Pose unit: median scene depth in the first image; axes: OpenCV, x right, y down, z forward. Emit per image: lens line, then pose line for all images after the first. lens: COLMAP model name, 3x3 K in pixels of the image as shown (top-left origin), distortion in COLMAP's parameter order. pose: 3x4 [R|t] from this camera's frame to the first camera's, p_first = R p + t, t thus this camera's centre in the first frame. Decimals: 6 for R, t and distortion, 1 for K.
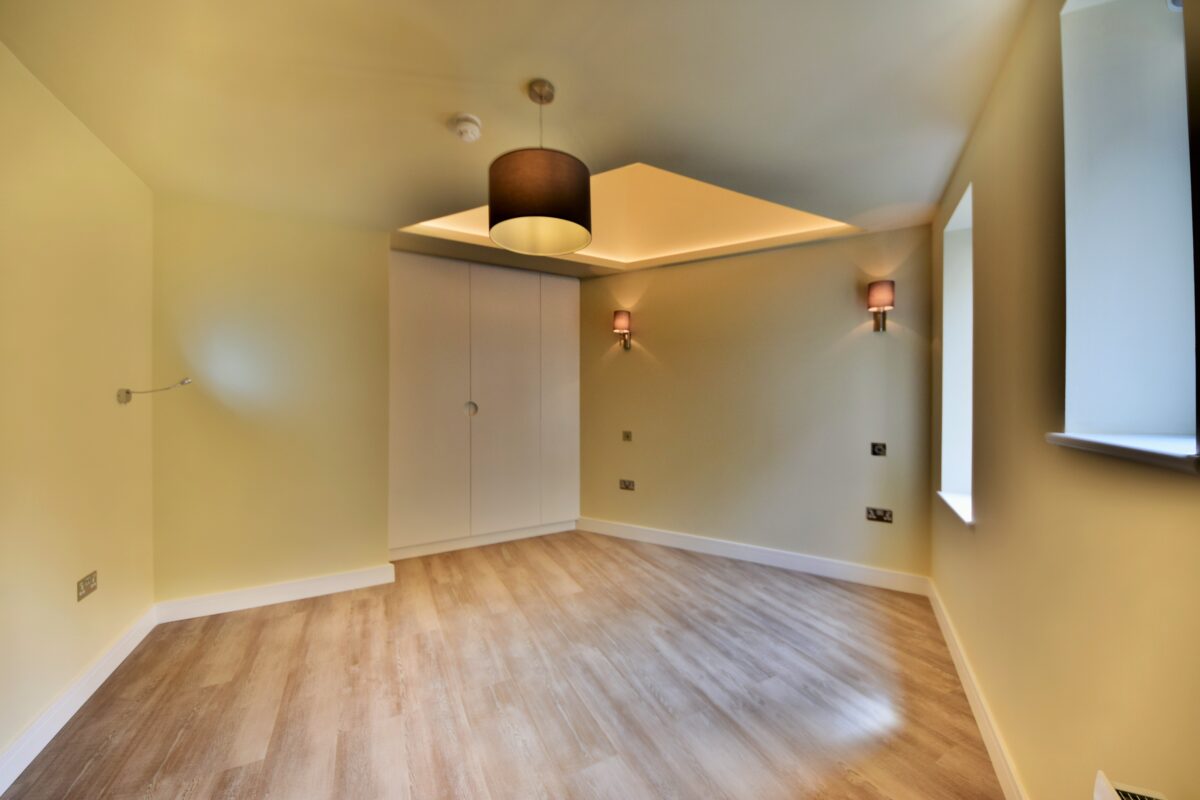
lens RADIAL K [[421.0, 0, 603.4], [0, 421.0, 396.4], [0, 0, 1]] dist [0.044283, -0.023874]
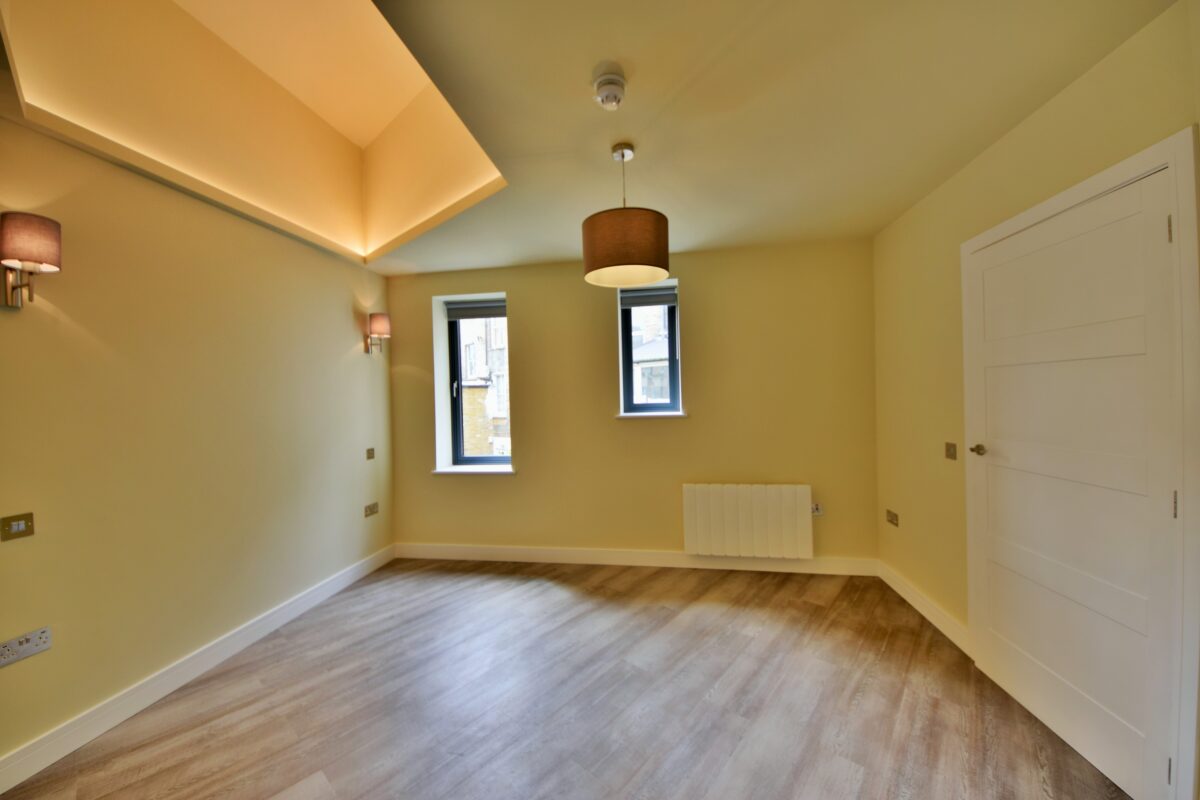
lens RADIAL K [[416.7, 0, 600.0], [0, 416.7, 400.0], [0, 0, 1]] dist [0.029580, -0.014570]
pose [[-0.334733, -0.001438, 0.942312, -0.645968], [0.024575, 0.999645, 0.010255, -0.020428], [-0.941992, 0.026589, -0.334579, 0.782109]]
